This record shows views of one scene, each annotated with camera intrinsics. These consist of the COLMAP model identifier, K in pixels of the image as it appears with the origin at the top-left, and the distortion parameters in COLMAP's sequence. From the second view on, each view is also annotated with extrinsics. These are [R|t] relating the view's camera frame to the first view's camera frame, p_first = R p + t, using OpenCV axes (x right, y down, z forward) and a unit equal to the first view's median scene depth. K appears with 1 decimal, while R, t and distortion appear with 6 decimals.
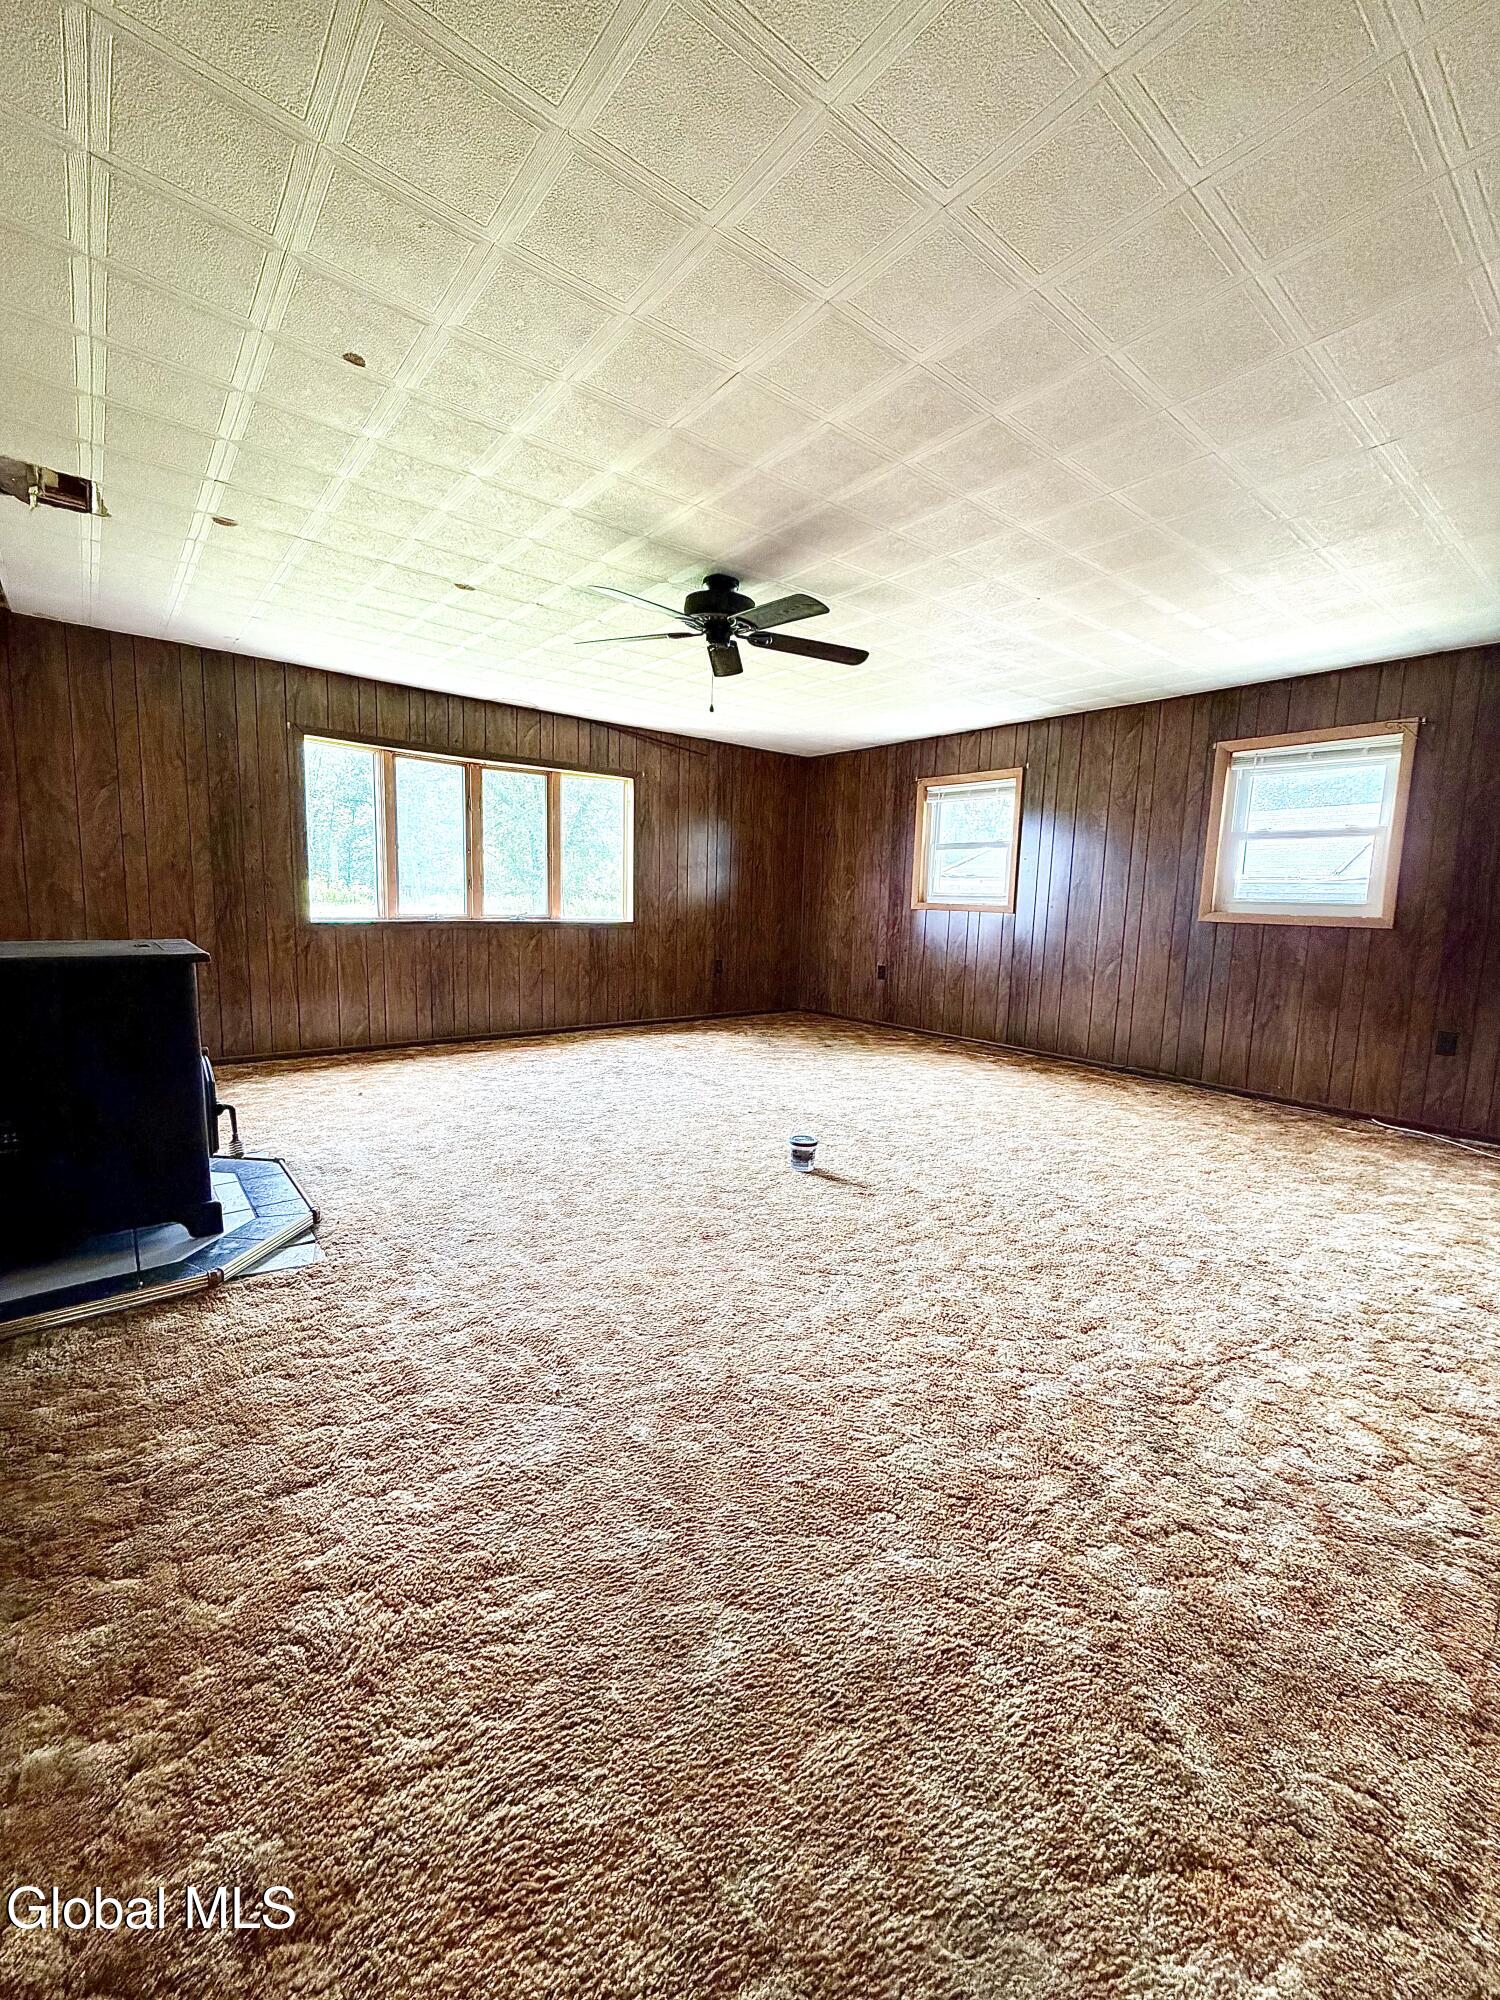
lens RADIAL K [[797.9, 0, 748.6], [0, 797.9, 995.5], [0, 0, 1]] dist [0.001298, 0.000316]
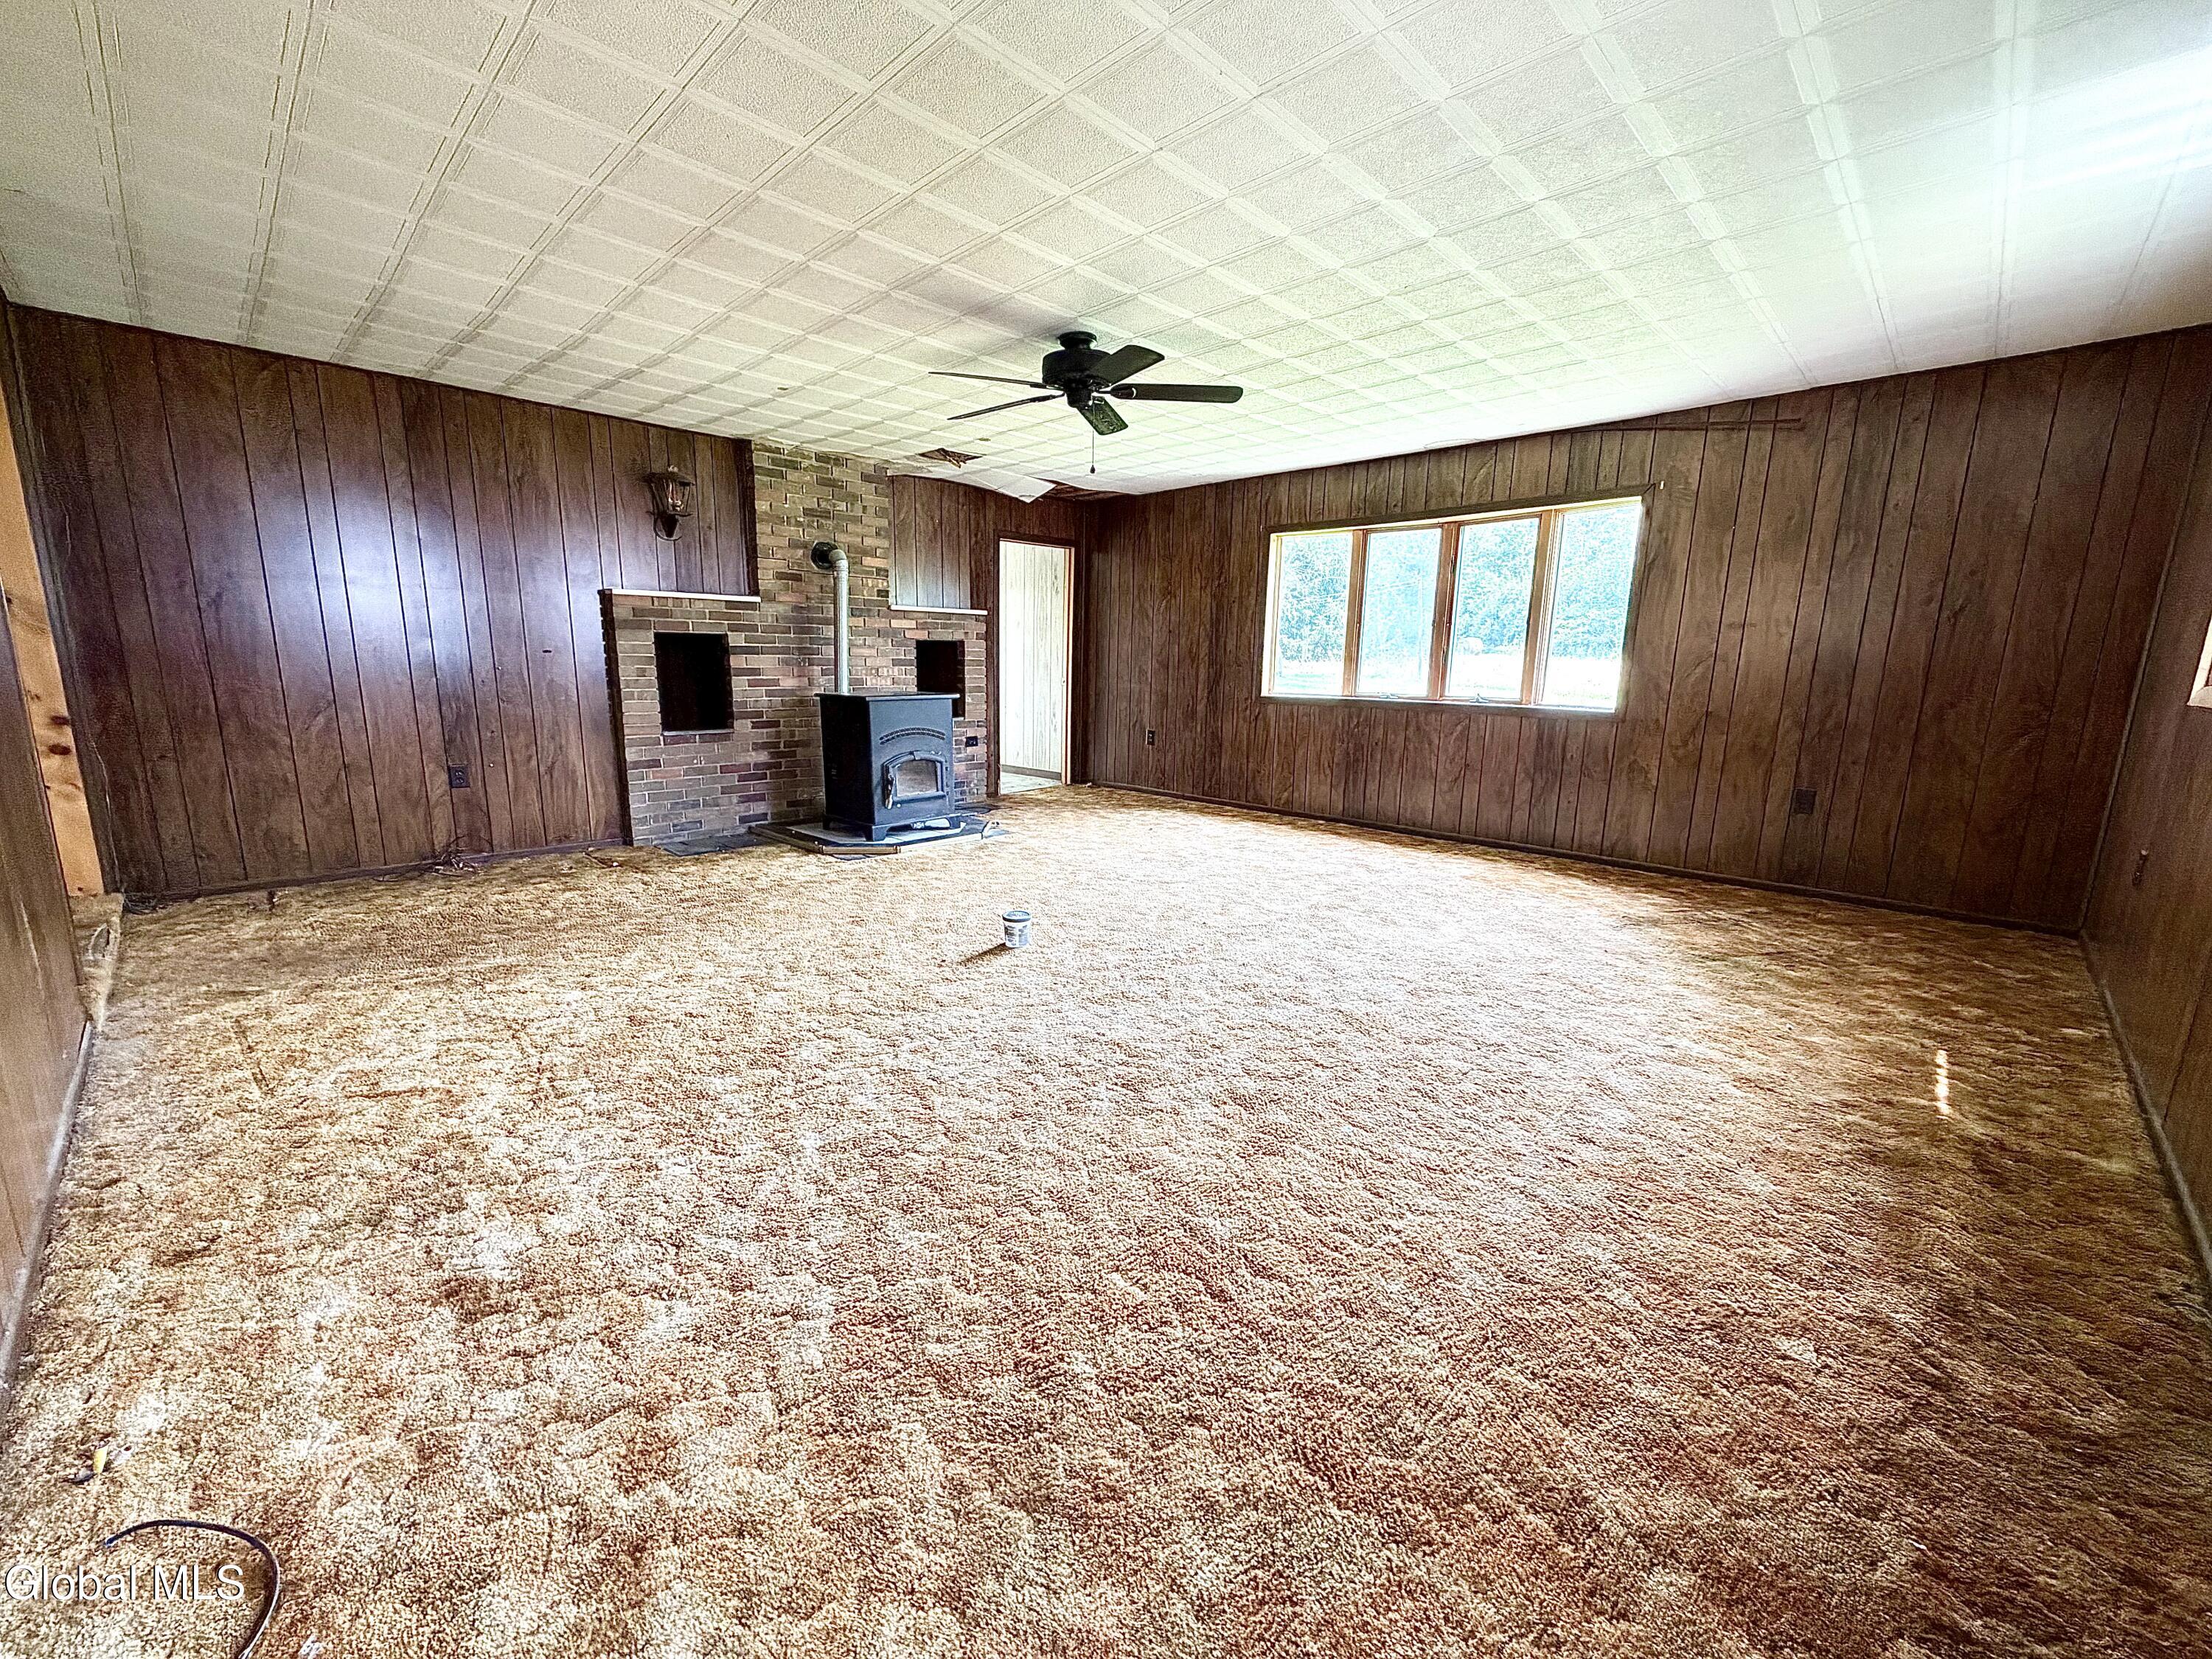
lens RADIAL K [[882.5, 0, 1100.3], [0, 882.5, 834.8], [0, 0, 1]] dist [0.001298, 0.000316]
pose [[0.100741, 0.171258, -0.980062, 0.697731], [-0.132128, 0.978651, 0.157430, -0.061475], [0.986100, 0.113634, 0.121218, 0.598445]]
